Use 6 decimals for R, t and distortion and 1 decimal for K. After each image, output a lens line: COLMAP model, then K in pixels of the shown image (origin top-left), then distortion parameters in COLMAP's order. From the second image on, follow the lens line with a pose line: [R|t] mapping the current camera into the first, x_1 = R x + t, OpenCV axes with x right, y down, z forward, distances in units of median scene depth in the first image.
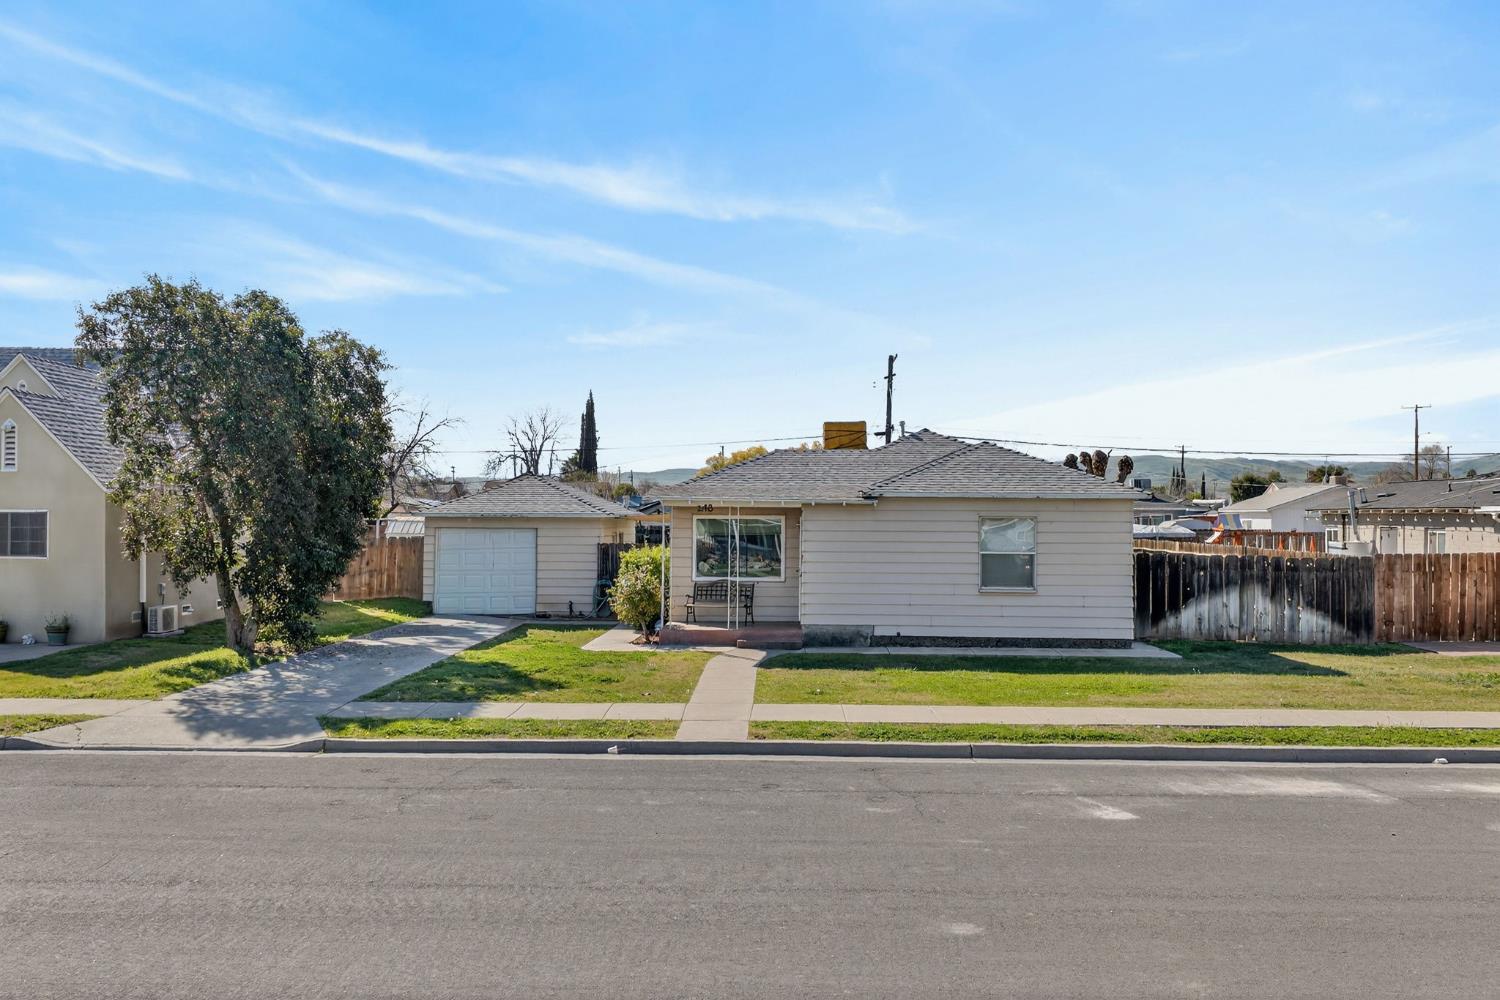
lens RADIAL K [[1216.6, 0, 753.9], [0, 1216.6, 506.2], [0, 0, 1]] dist [0.063669, -0.107211]
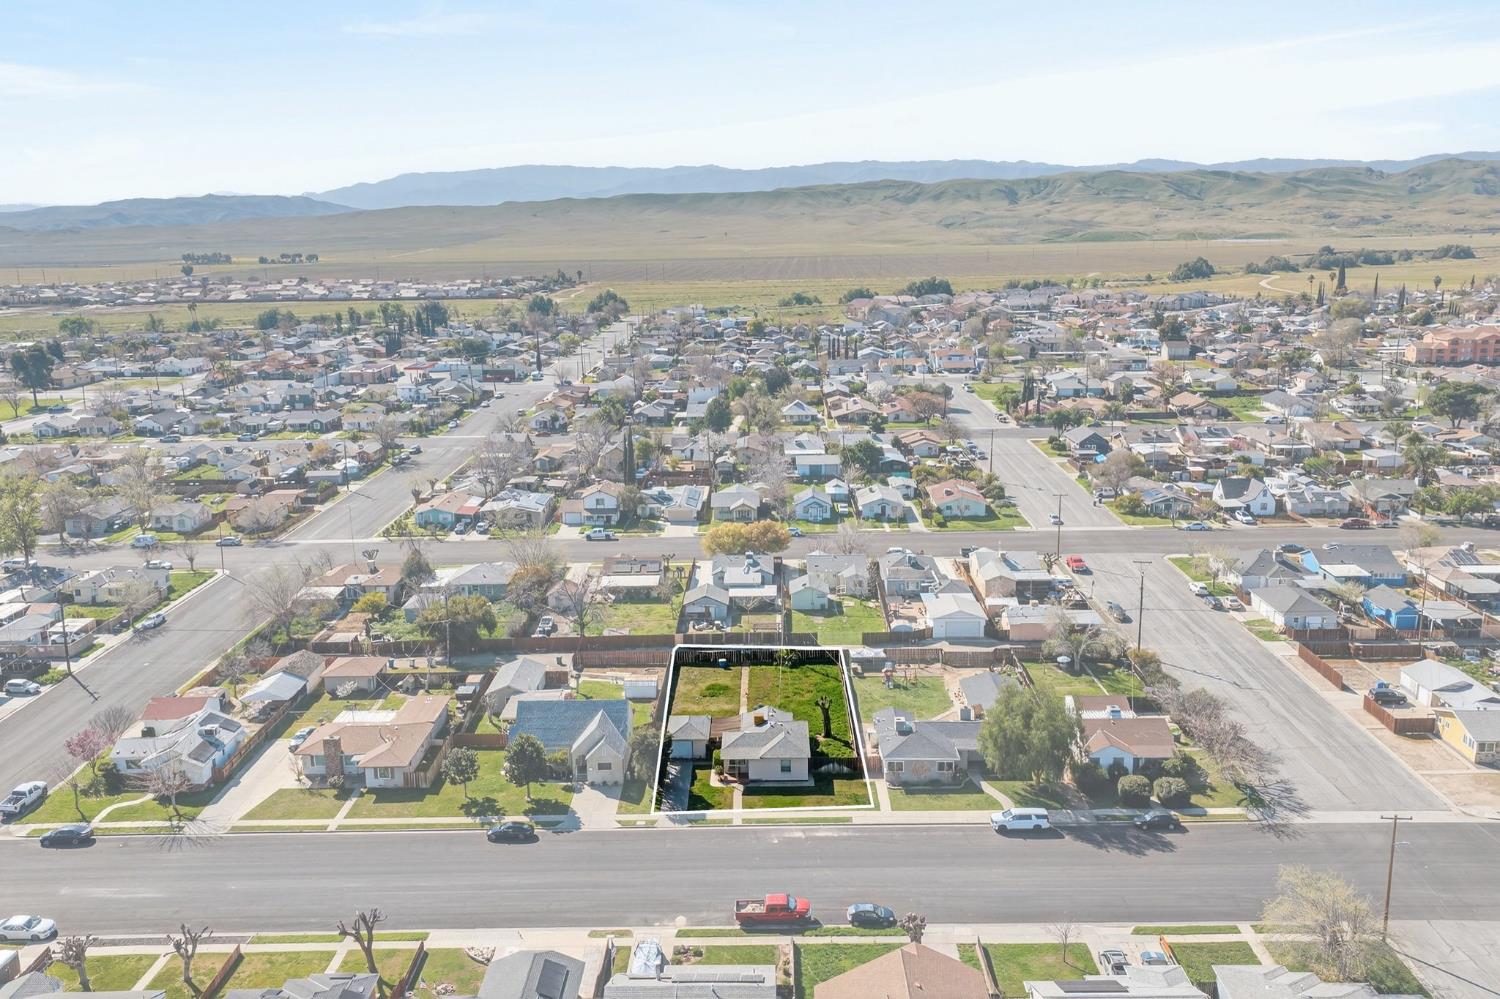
lens RADIAL K [[1180.8, 0, 753.8], [0, 1180.8, 505.4], [0, 0, 1]] dist [0.062804, -0.104827]
pose [[0.999659, -0.024245, 0.009721, 0.037064], [0.021271, 0.971570, 0.235795, -2.426157], [-0.015162, -0.235507, 0.971754, -4.034434]]
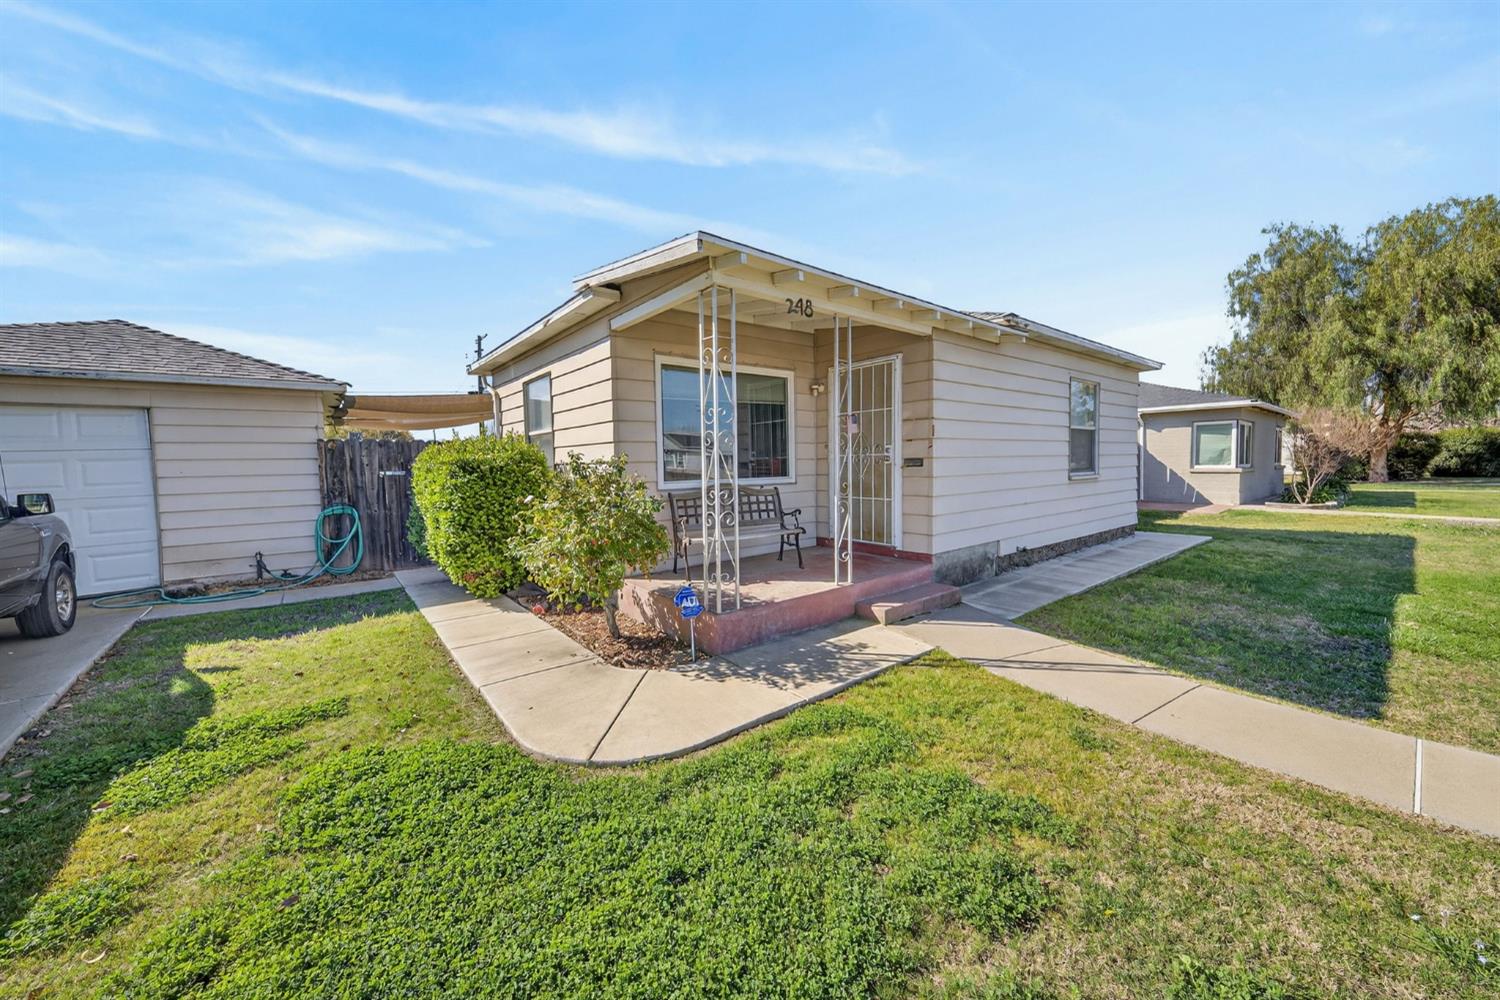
lens RADIAL K [[541.8, 0, 752.1], [0, 541.8, 496.9], [0, 0, 1]] dist [0.012411, -0.000013]
pose [[0.759744, -0.061881, 0.647271, -0.175398], [0.016128, 0.996948, 0.076381, 0.051555], [-0.650022, -0.047591, 0.758424, 0.863215]]
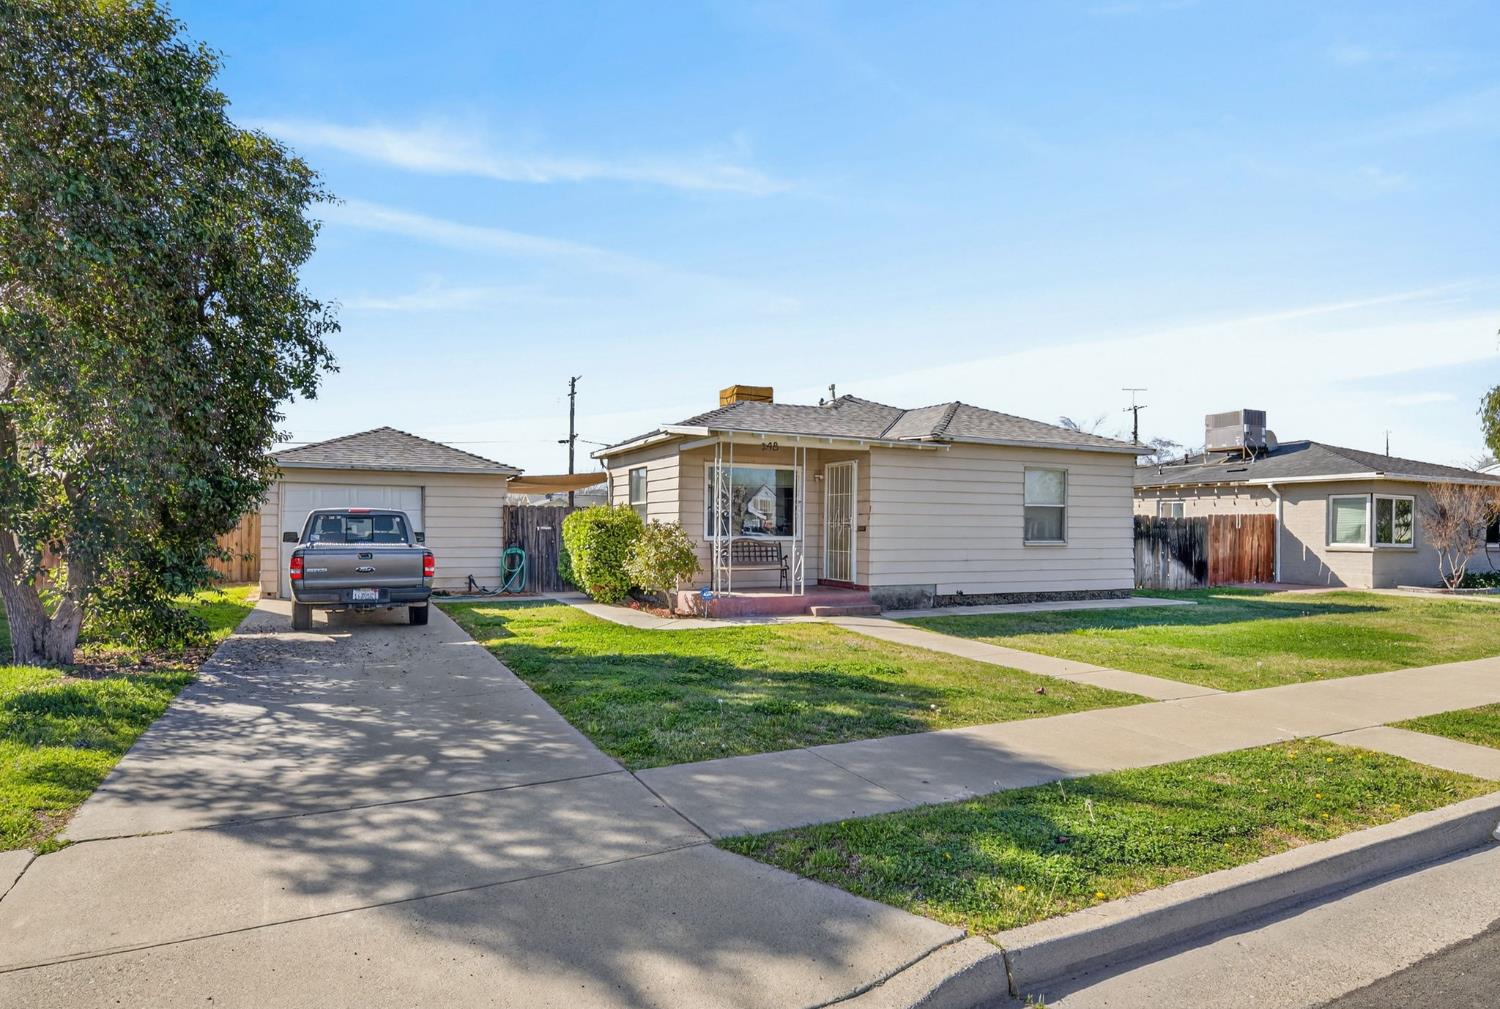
lens RADIAL K [[852.0, 0, 770.4], [0, 852.0, 542.4], [0, 0, 1]] dist [0.005145, 0.000405]
pose [[0.877556, -0.008941, 0.479392, -0.309498], [-0.005172, 0.999591, 0.028109, 0.049255], [-0.479447, -0.027147, 0.877151, 0.500307]]
